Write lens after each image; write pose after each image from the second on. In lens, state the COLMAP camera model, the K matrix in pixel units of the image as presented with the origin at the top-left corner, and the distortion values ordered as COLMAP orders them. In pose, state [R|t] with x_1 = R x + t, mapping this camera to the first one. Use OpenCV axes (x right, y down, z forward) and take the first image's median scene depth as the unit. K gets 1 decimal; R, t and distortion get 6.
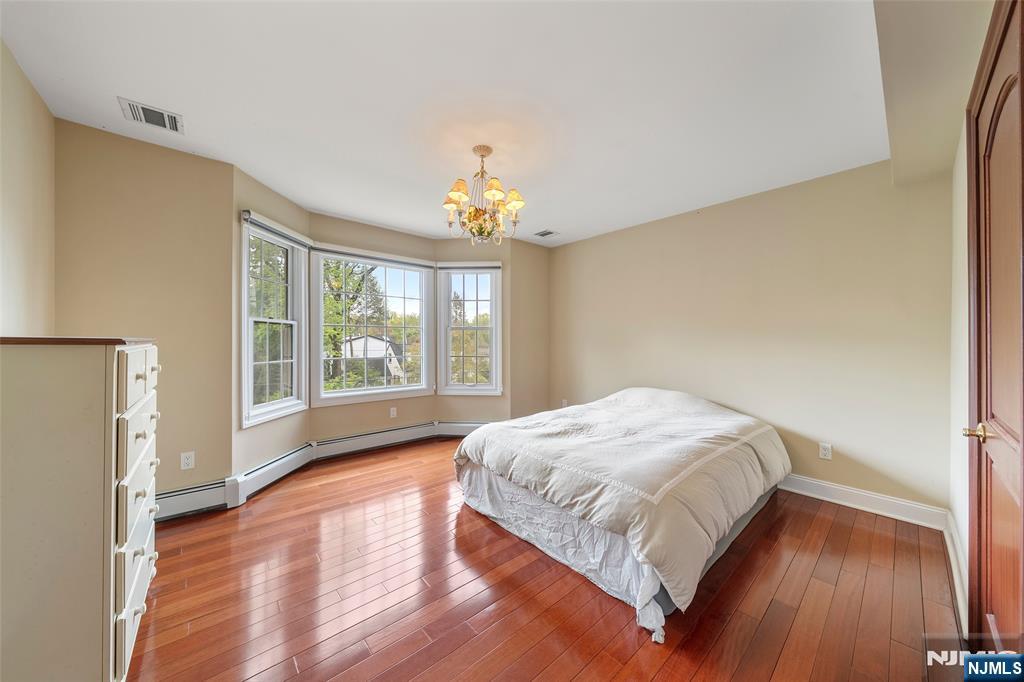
lens RADIAL K [[353.4, 0, 508.1], [0, 353.4, 344.1], [0, 0, 1]] dist [-0.002784, -0.000163]
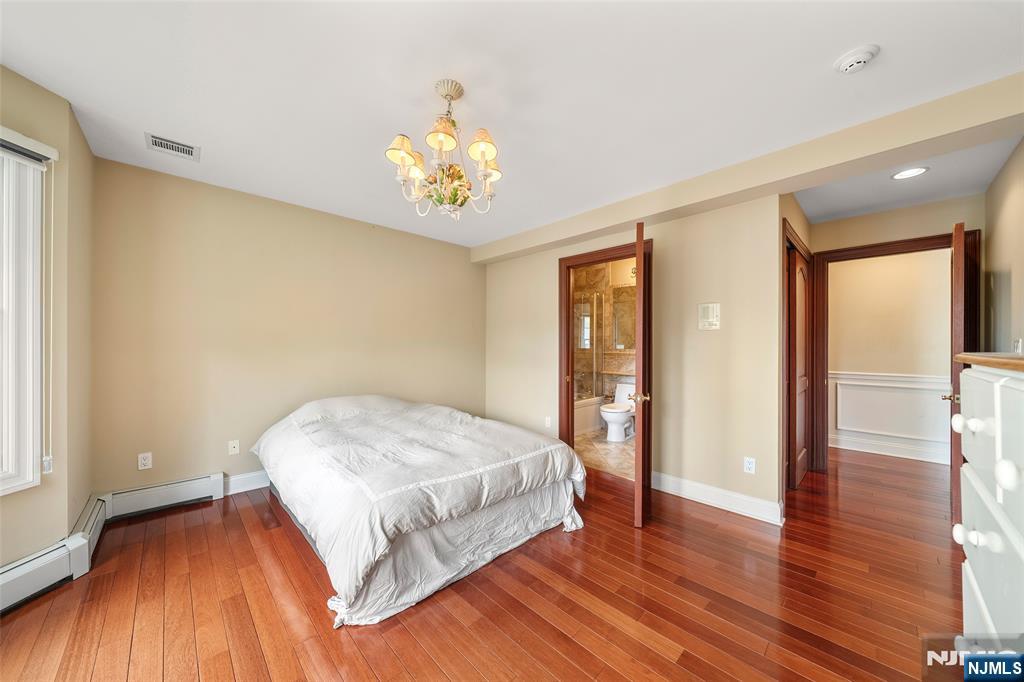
lens RADIAL K [[353.4, 0, 511.4], [0, 353.4, 344.1], [0, 0, 1]] dist [-0.002784, -0.000163]
pose [[-0.052209, -0.001668, 0.998635, -0.907205], [0.005080, 0.999985, 0.001935, -0.019620], [-0.998623, 0.005174, -0.052199, 1.016610]]
